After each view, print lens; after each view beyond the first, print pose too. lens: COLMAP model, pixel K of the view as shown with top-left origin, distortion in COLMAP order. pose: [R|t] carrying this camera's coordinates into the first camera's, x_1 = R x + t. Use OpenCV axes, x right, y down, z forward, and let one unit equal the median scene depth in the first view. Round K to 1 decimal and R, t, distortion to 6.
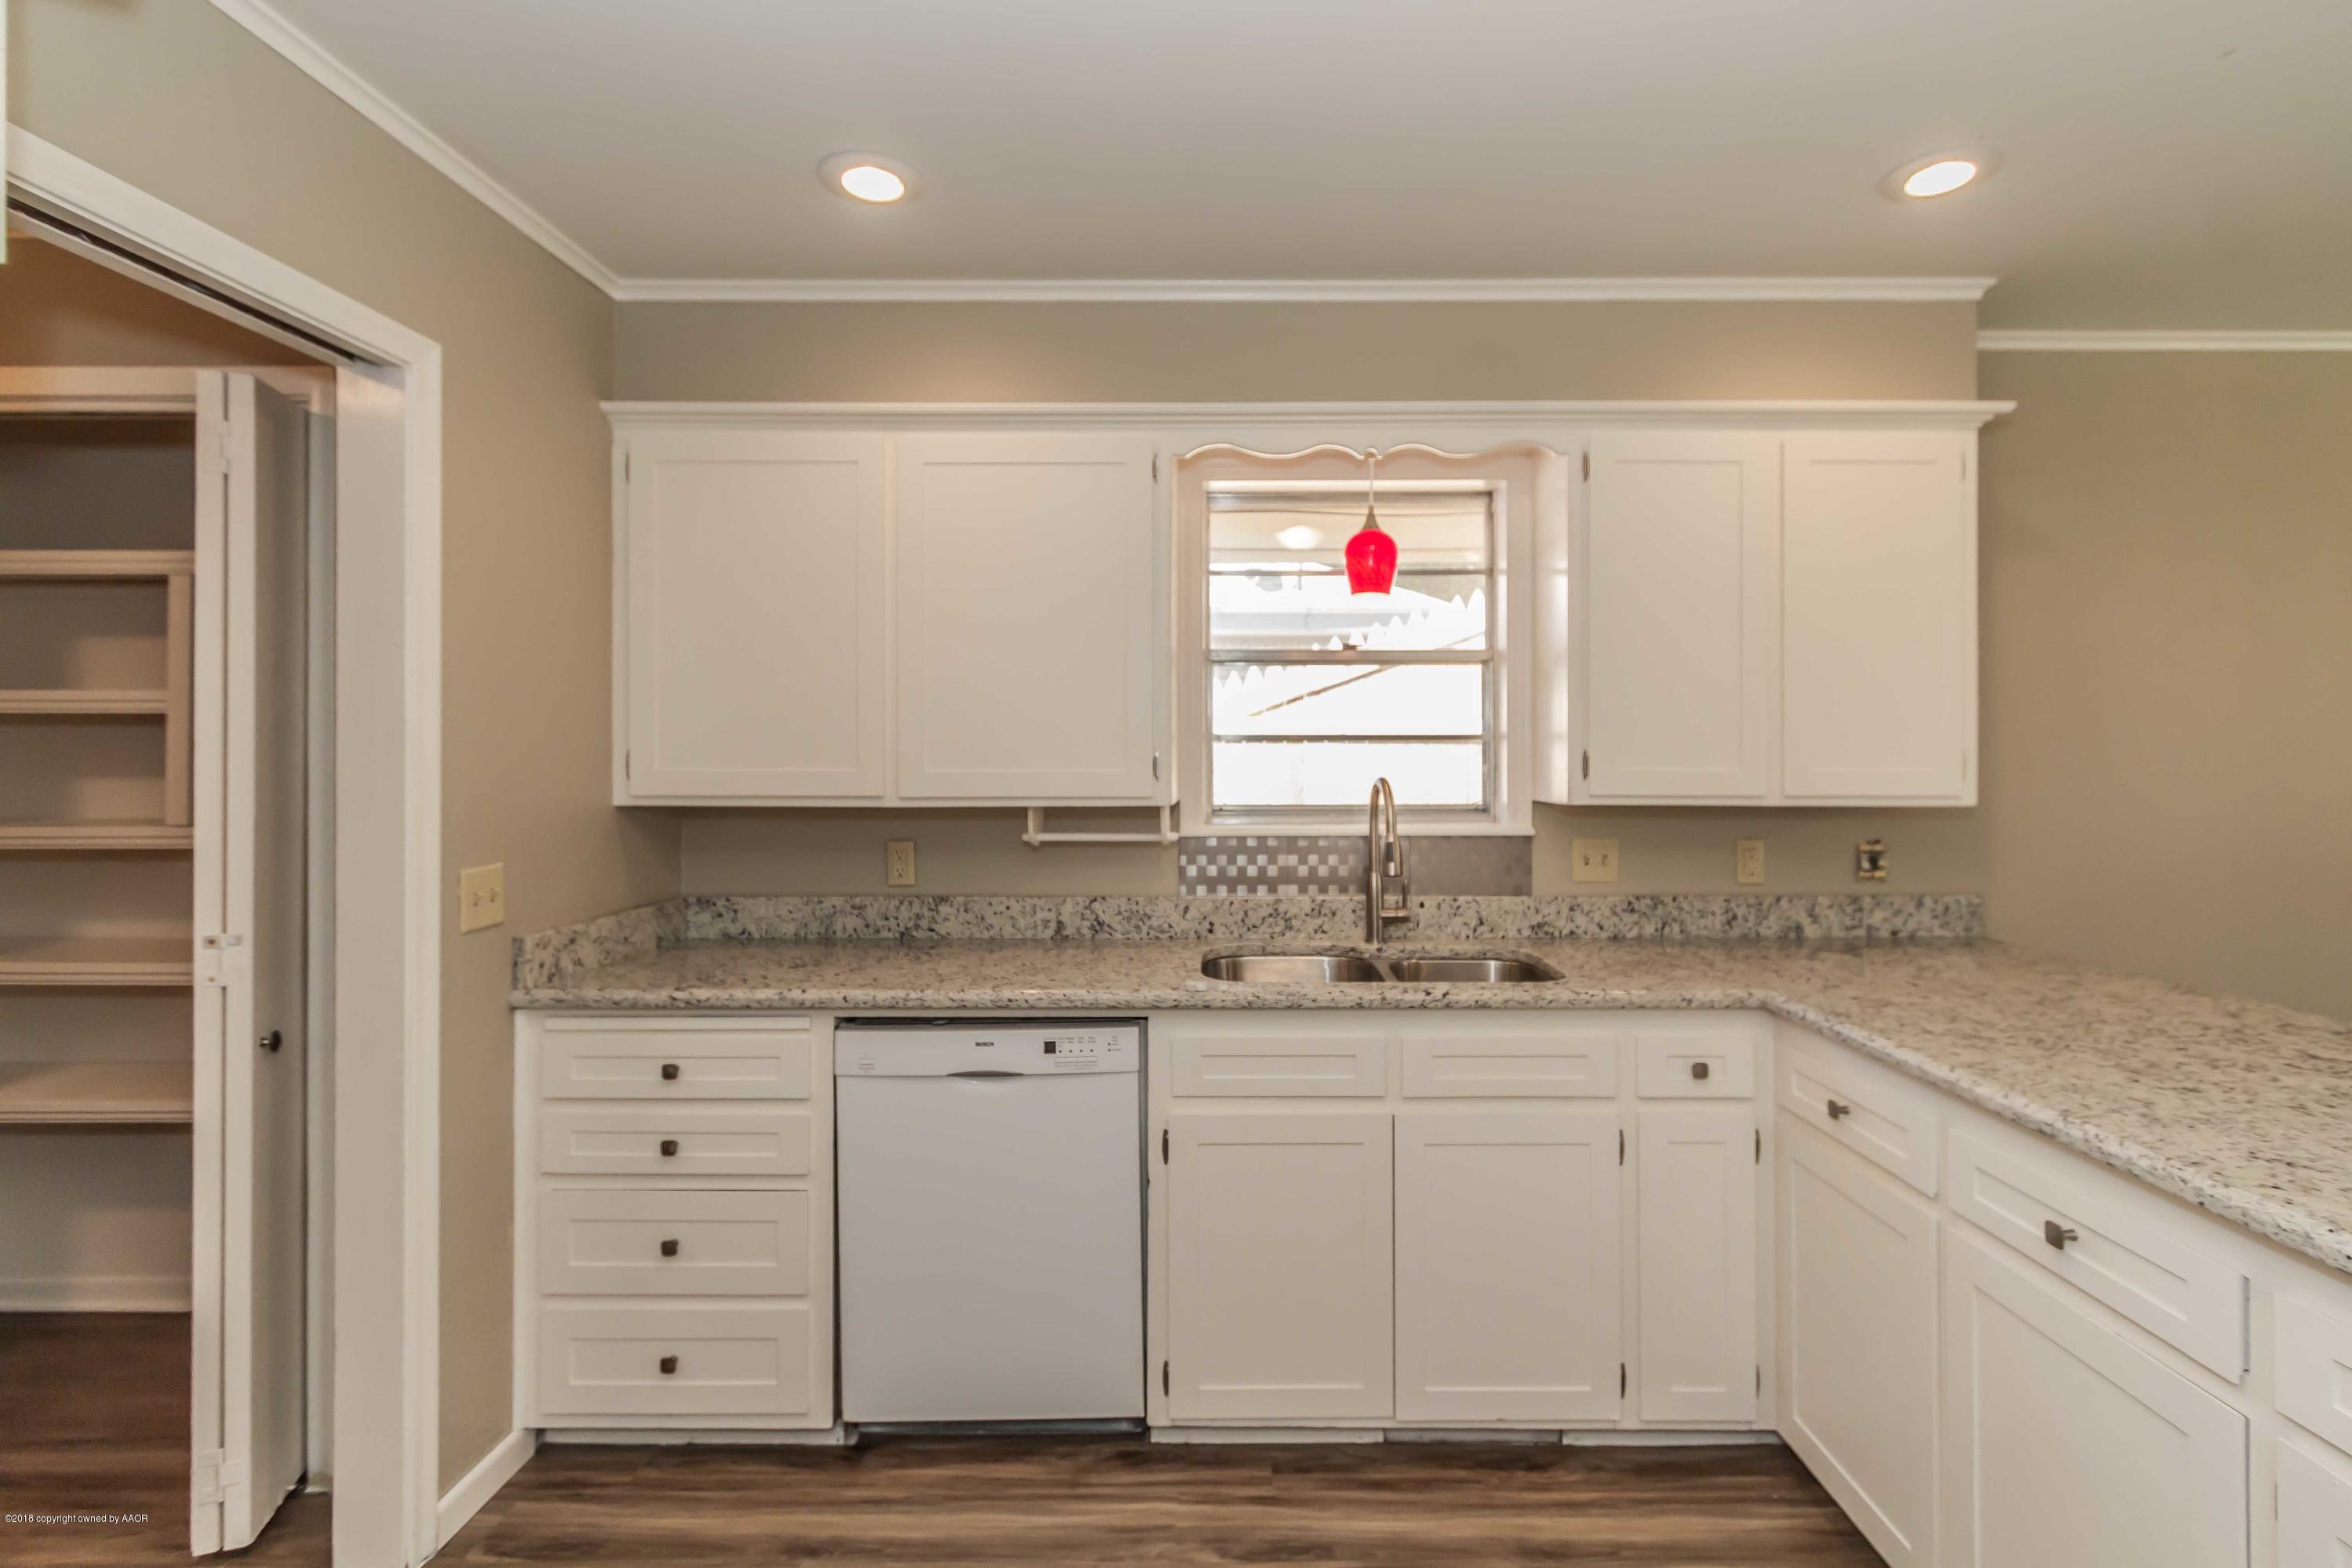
lens RADIAL K [[1062.7, 0, 1244.9], [0, 1062.7, 759.9], [0, 0, 1]] dist [-0.004425, -0.000412]
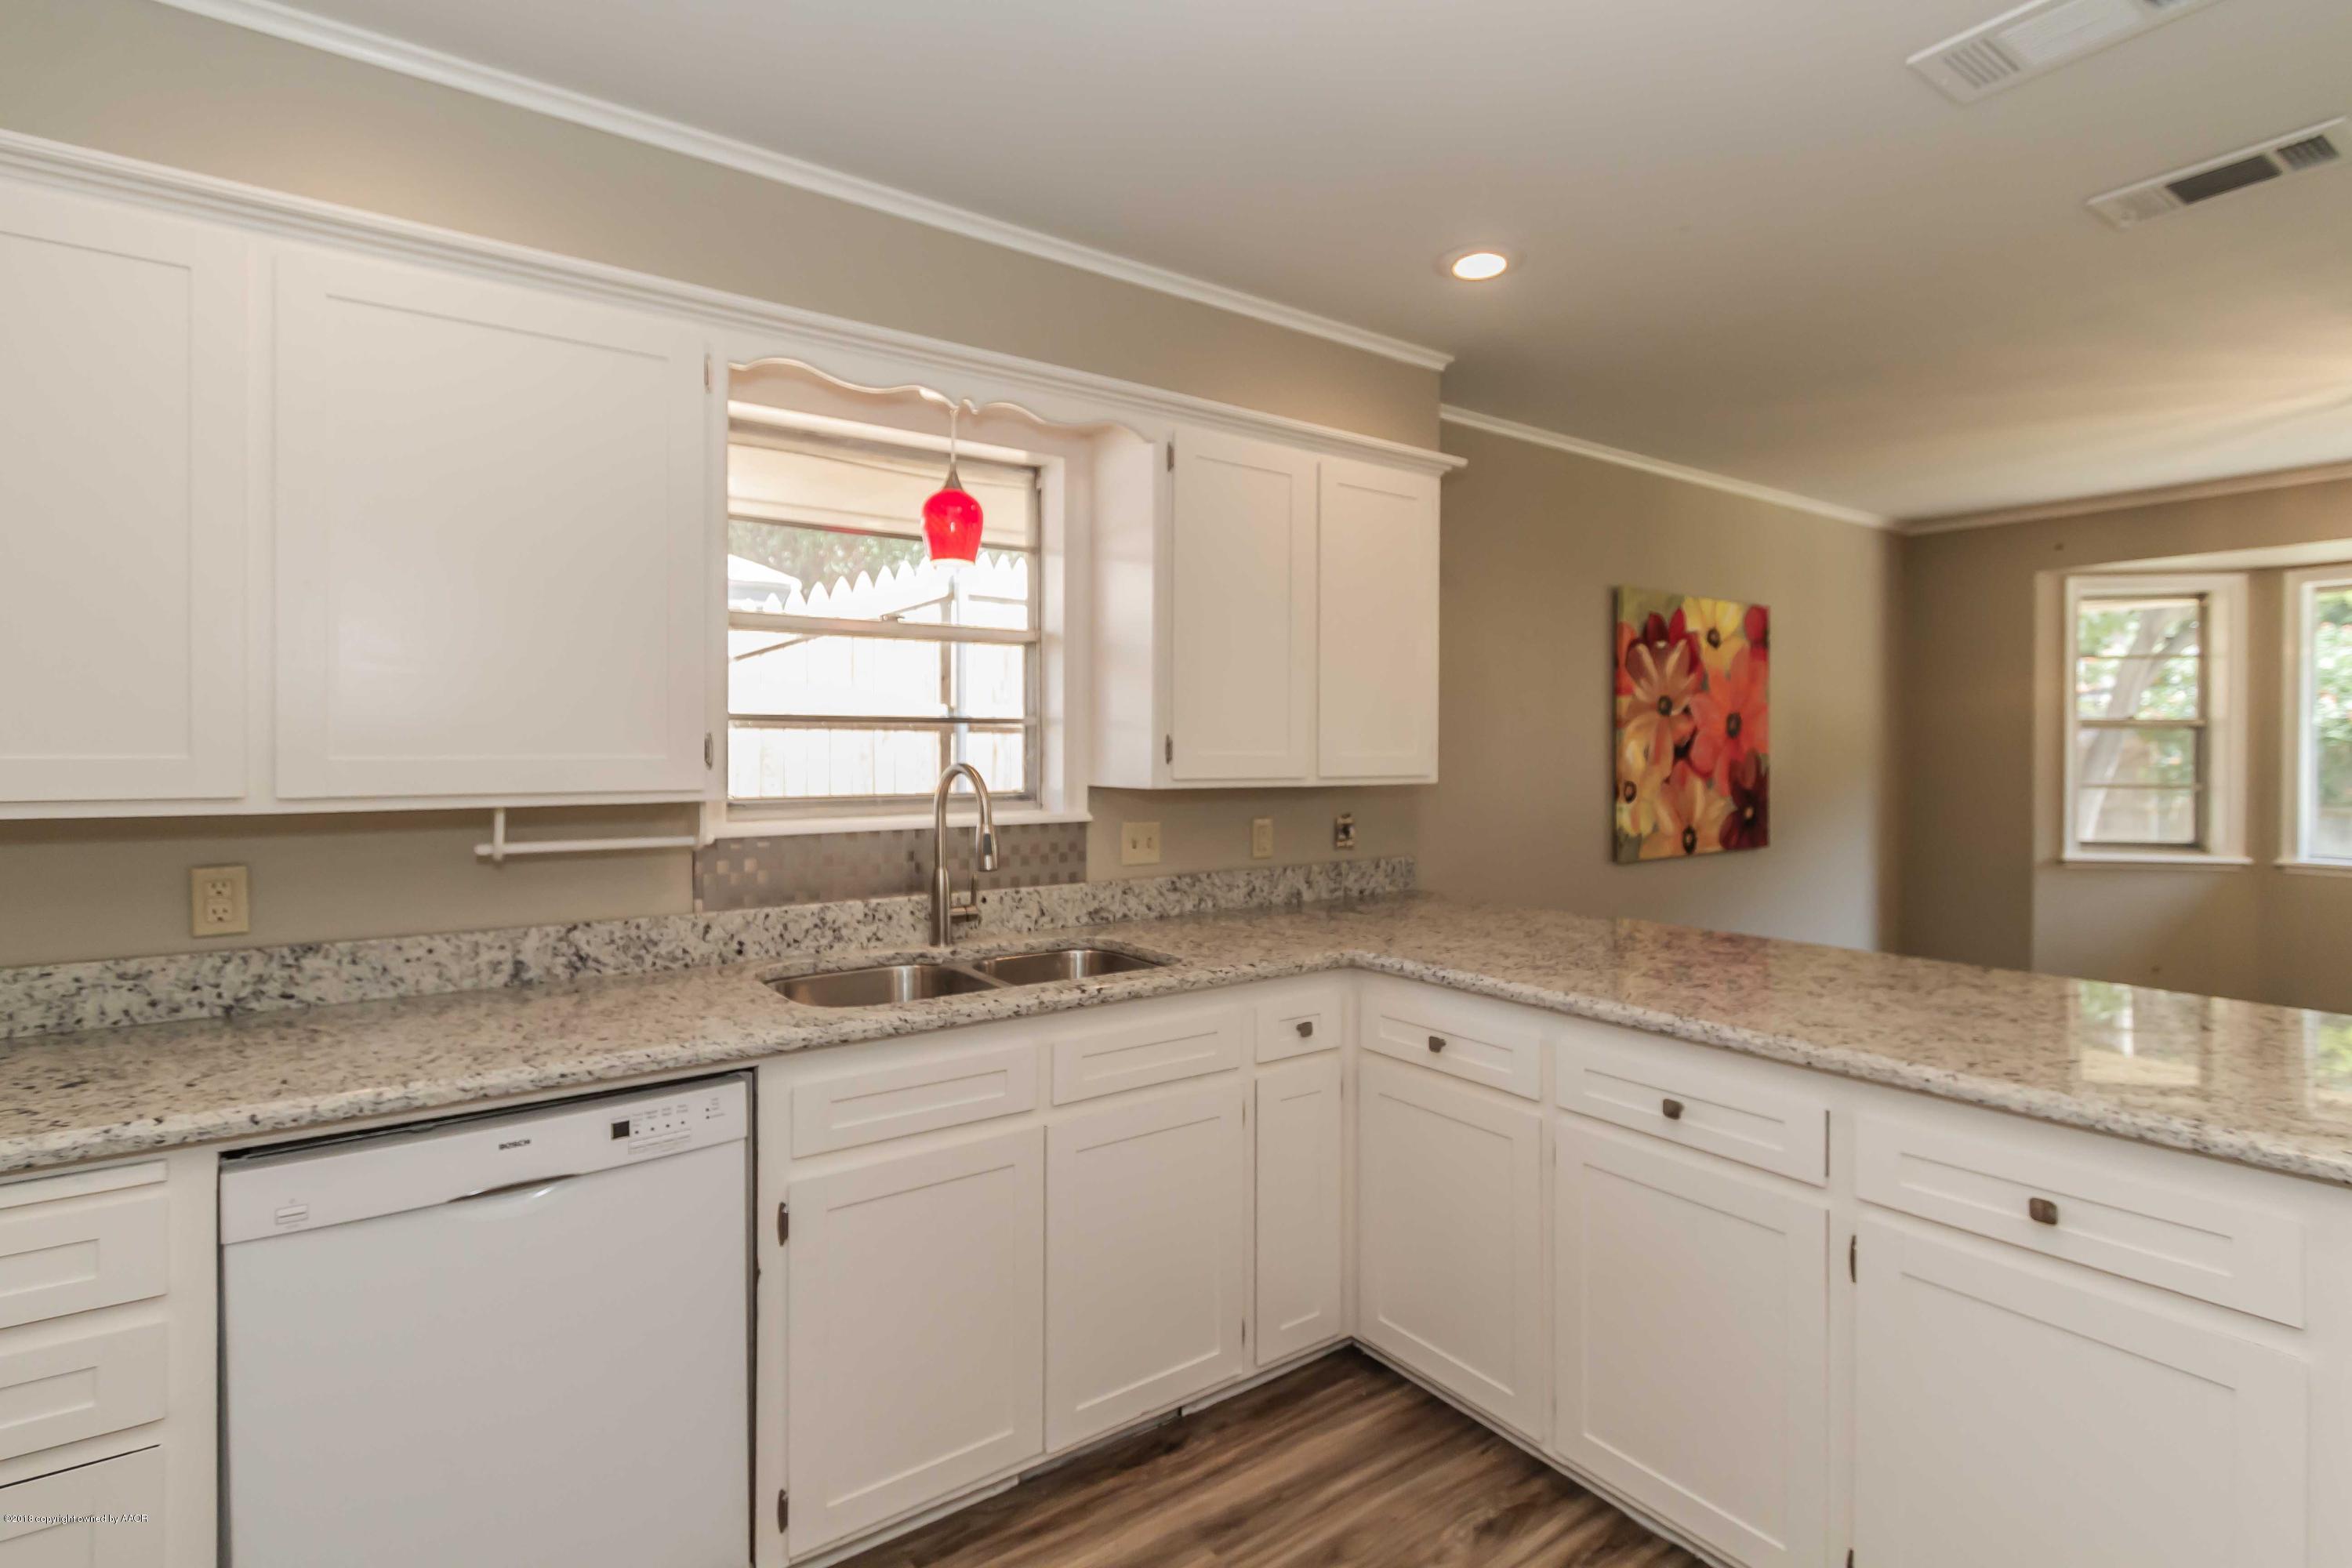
lens RADIAL K [[1073.5, 0, 1177.2], [0, 1073.5, 759.9], [0, 0, 1]] dist [0.001584, 0.000430]
pose [[0.816777, -0.004032, 0.576939, -0.245124], [-0.002373, 0.999944, 0.010348, 0.003391], [-0.576948, -0.009821, 0.816722, 0.137042]]
